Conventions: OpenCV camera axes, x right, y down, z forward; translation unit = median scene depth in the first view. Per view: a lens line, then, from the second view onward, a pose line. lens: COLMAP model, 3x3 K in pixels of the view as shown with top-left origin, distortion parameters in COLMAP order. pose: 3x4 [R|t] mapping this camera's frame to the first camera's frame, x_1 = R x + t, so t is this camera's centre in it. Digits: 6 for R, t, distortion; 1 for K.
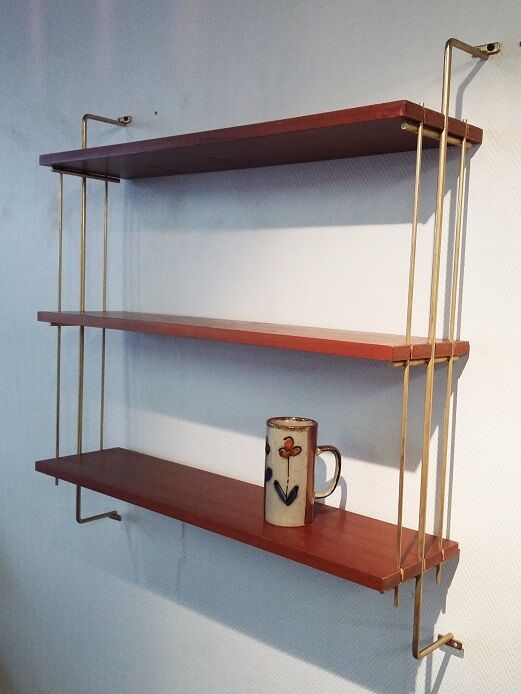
lens RADIAL K [[769.6, 0, 260.5], [0, 769.6, 347.0], [0, 0, 1]] dist [-0.004792, -0.021802]
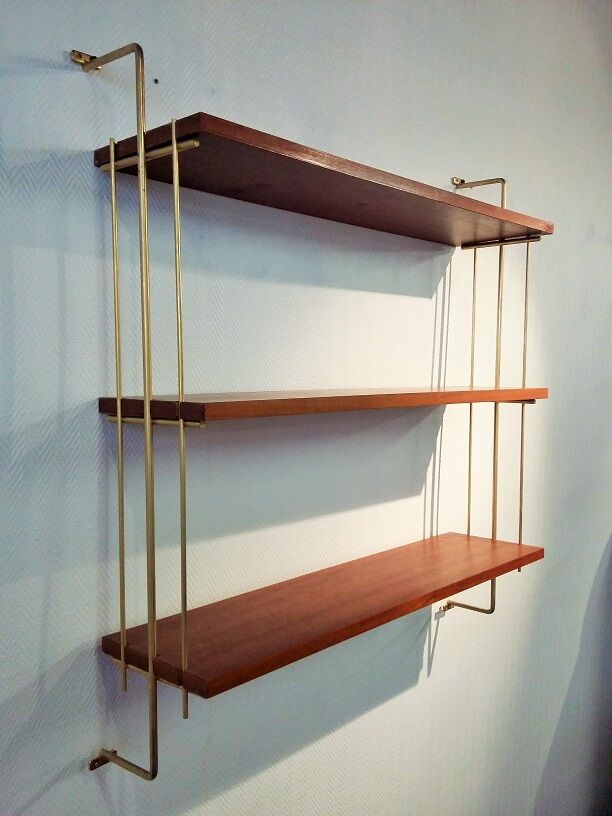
lens RADIAL K [[764.8, 0, 306.0], [0, 764.8, 408.0], [0, 0, 1]] dist [0.002006, -0.005768]
pose [[-0.008393, -0.086418, 0.996224, -1.005699], [0.082337, 0.992816, 0.086816, -0.100778], [-0.996569, 0.082755, -0.001217, 1.141273]]
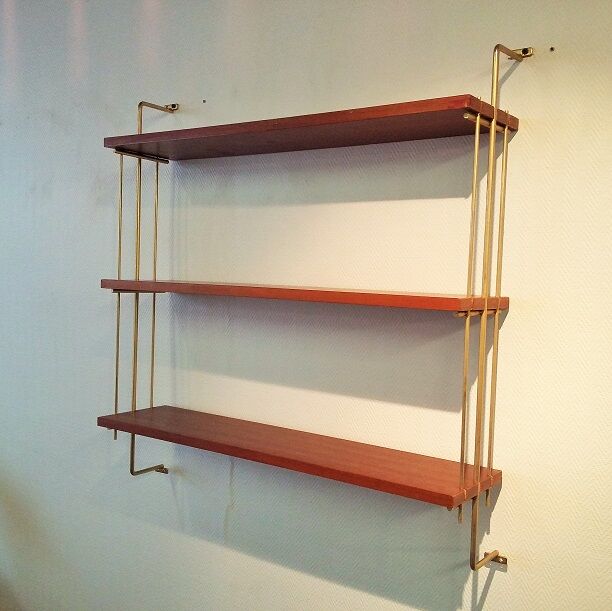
lens RADIAL K [[764.4, 0, 261.2], [0, 764.4, 303.2], [0, 0, 1]] dist [0.007486, -0.044582]
pose [[0.997345, -0.007114, 0.072467, -0.172740], [0.009754, 0.999299, -0.036145, 0.036075], [-0.072159, 0.036756, 0.996716, -0.124882]]
